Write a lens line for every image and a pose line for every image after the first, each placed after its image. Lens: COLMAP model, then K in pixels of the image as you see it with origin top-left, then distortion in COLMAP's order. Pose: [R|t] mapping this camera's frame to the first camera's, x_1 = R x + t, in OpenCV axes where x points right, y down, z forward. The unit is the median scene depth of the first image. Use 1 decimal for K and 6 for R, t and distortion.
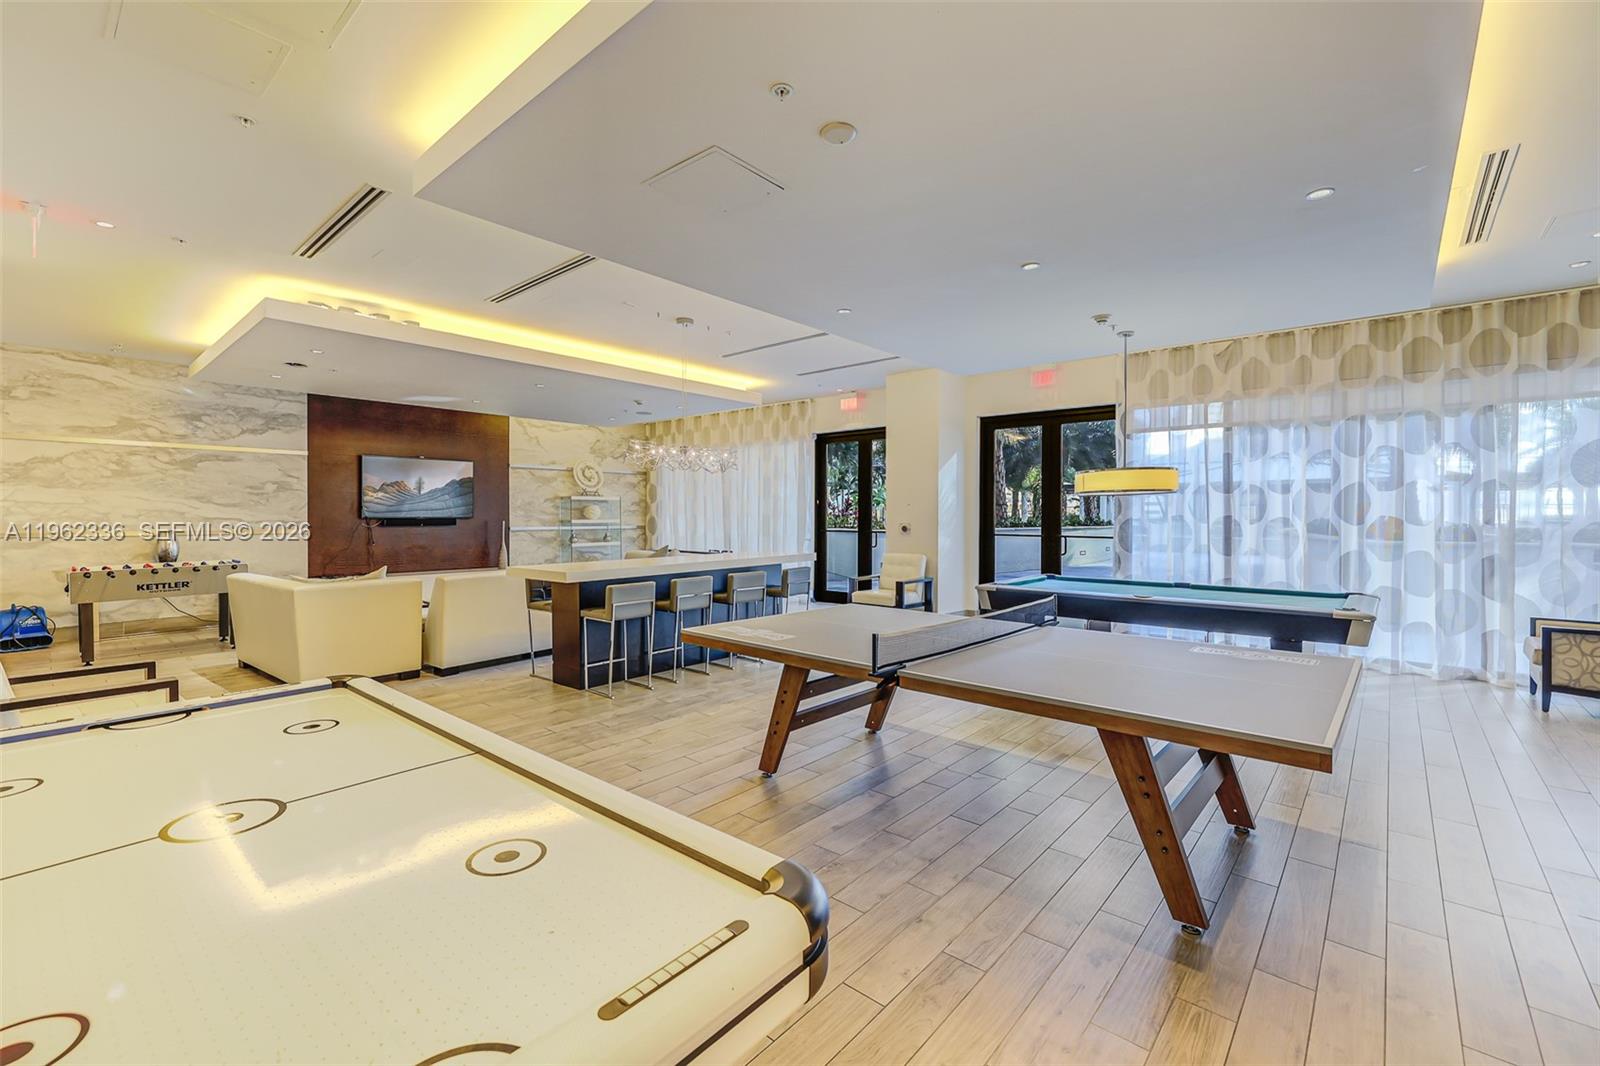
lens RADIAL K [[685.9, 0, 790.5], [0, 685.9, 516.4], [0, 0, 1]] dist [-0.001455, -0.000233]
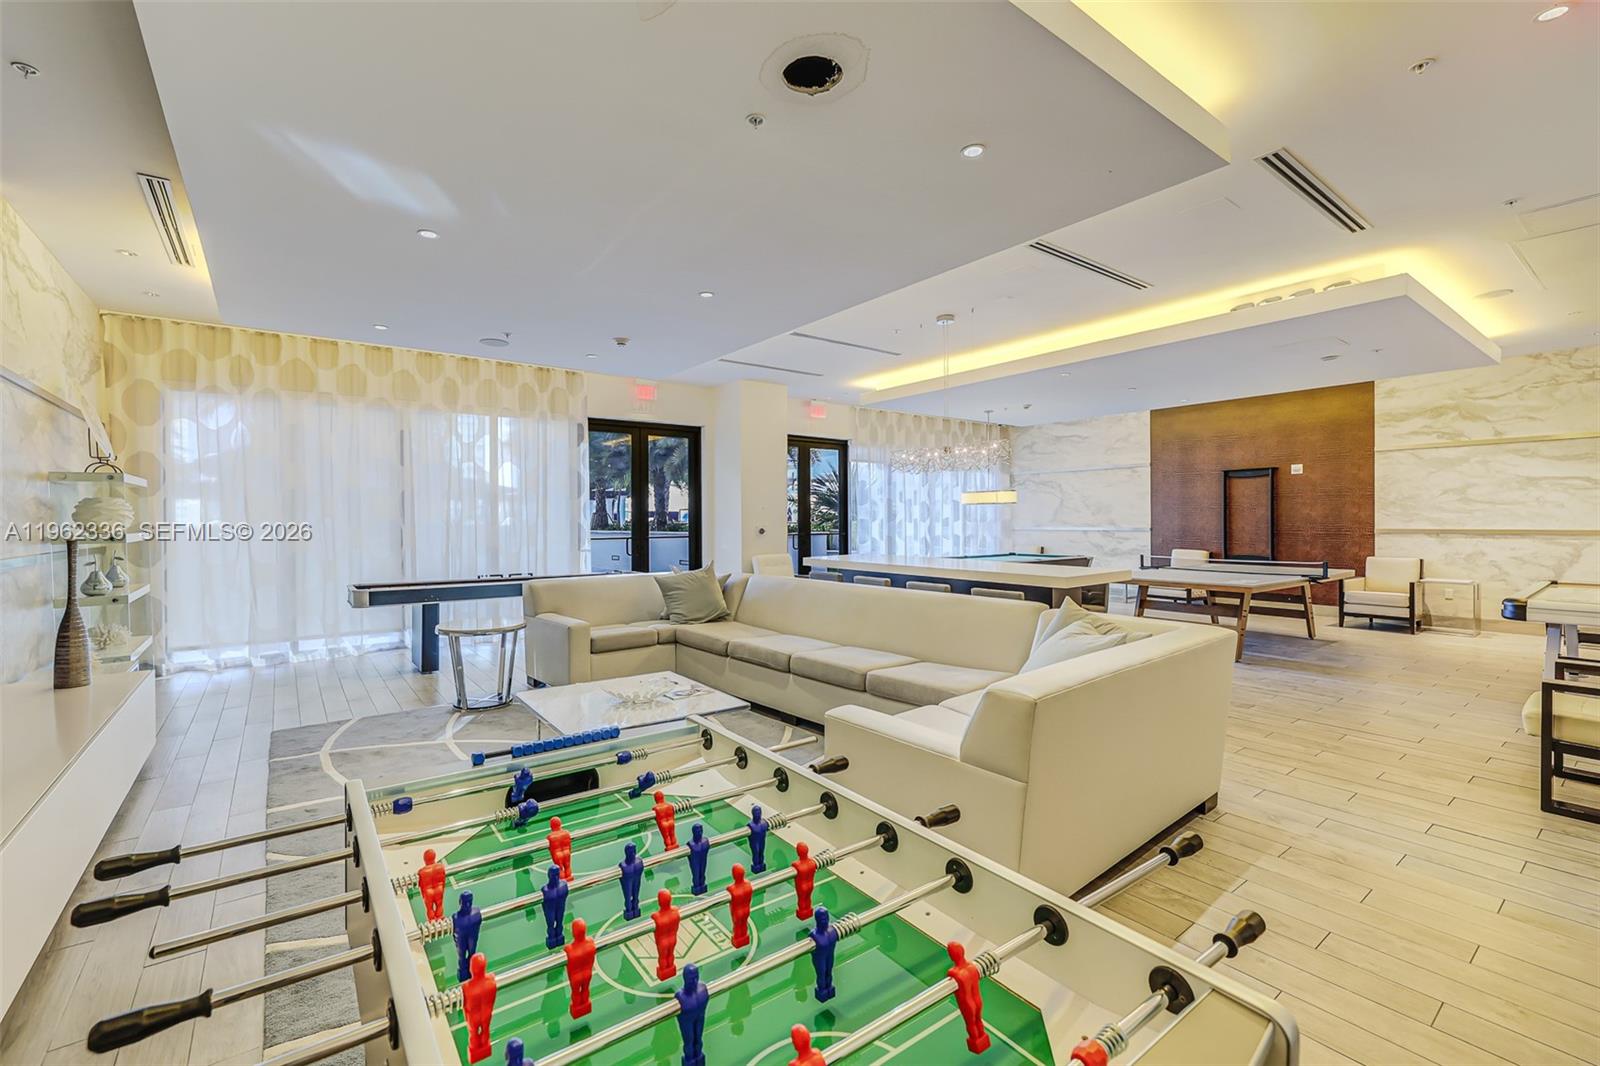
lens RADIAL K [[685.9, 0, 789.9], [0, 685.9, 529.0], [0, 0, 1]] dist [-0.001455, -0.000233]
pose [[0.200768, -0.016466, 0.979500, -0.768169], [0.006079, 0.999860, 0.015562, -0.002432], [-0.979620, 0.002830, 0.200840, 0.685977]]
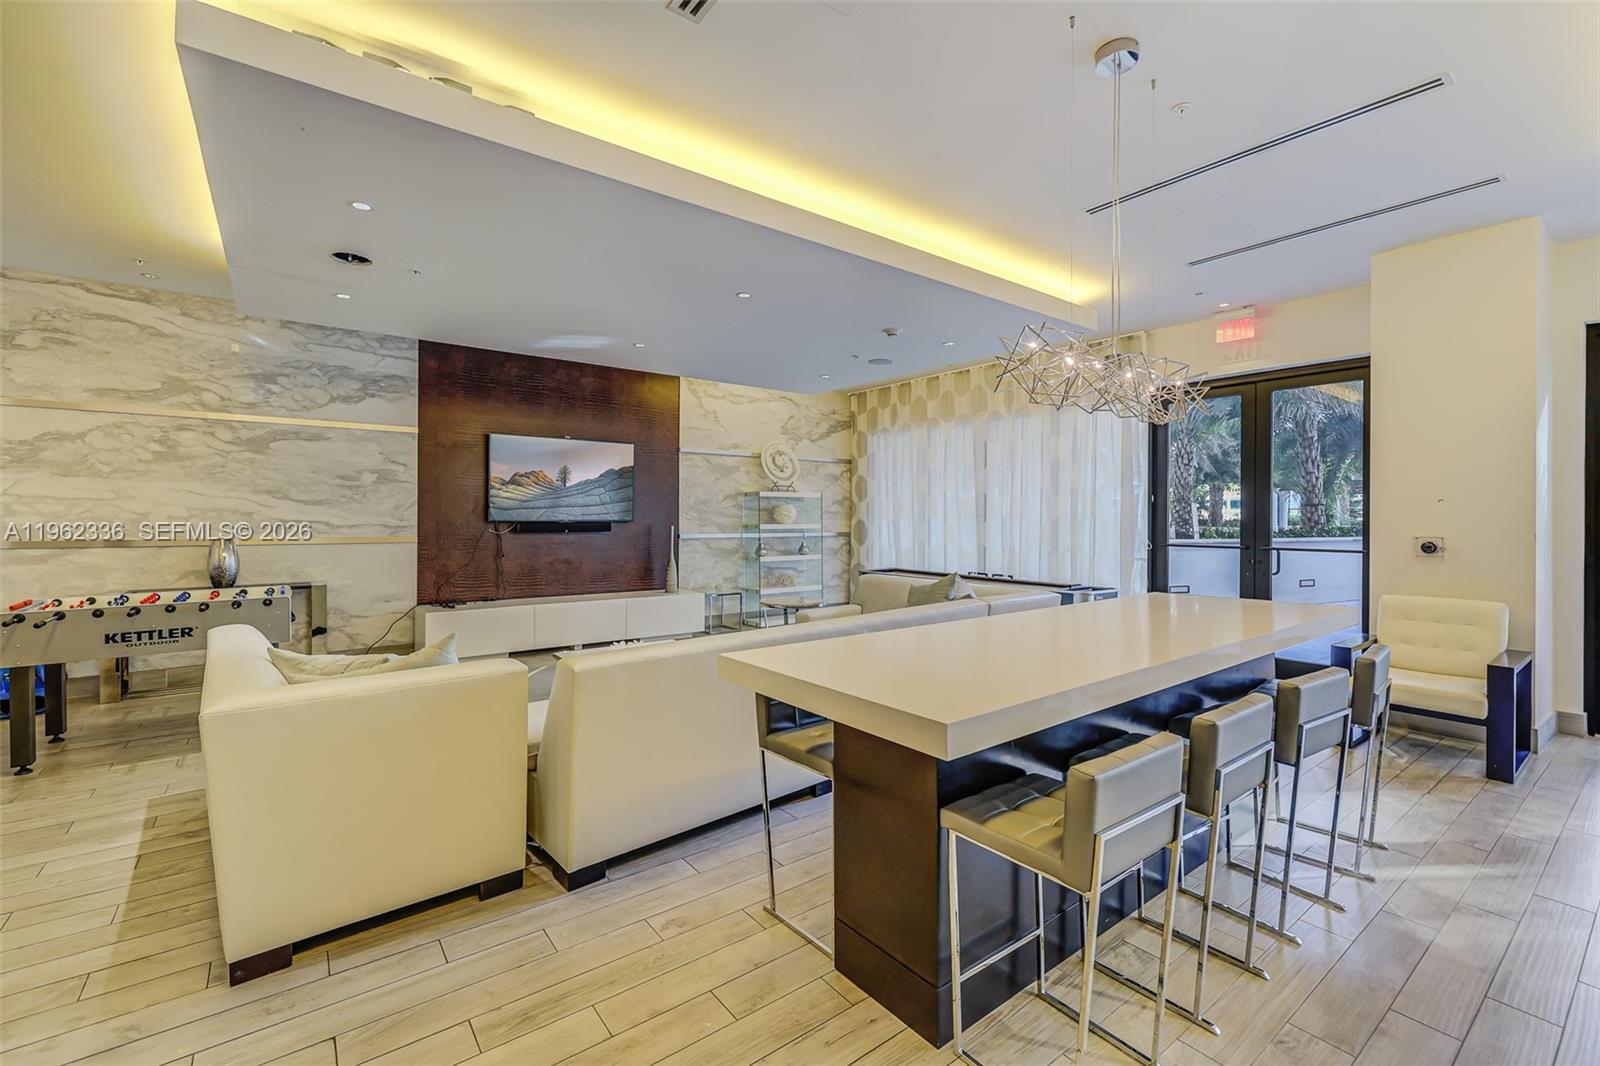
lens RADIAL K [[685.9, 0, 791.8], [0, 685.9, 518.6], [0, 0, 1]] dist [-0.001455, -0.000233]
pose [[0.979082, 0.003908, -0.203430, -0.172635], [-0.003966, 0.999992, 0.000123, -0.001582], [0.203429, 0.000686, 0.979089, 0.369708]]
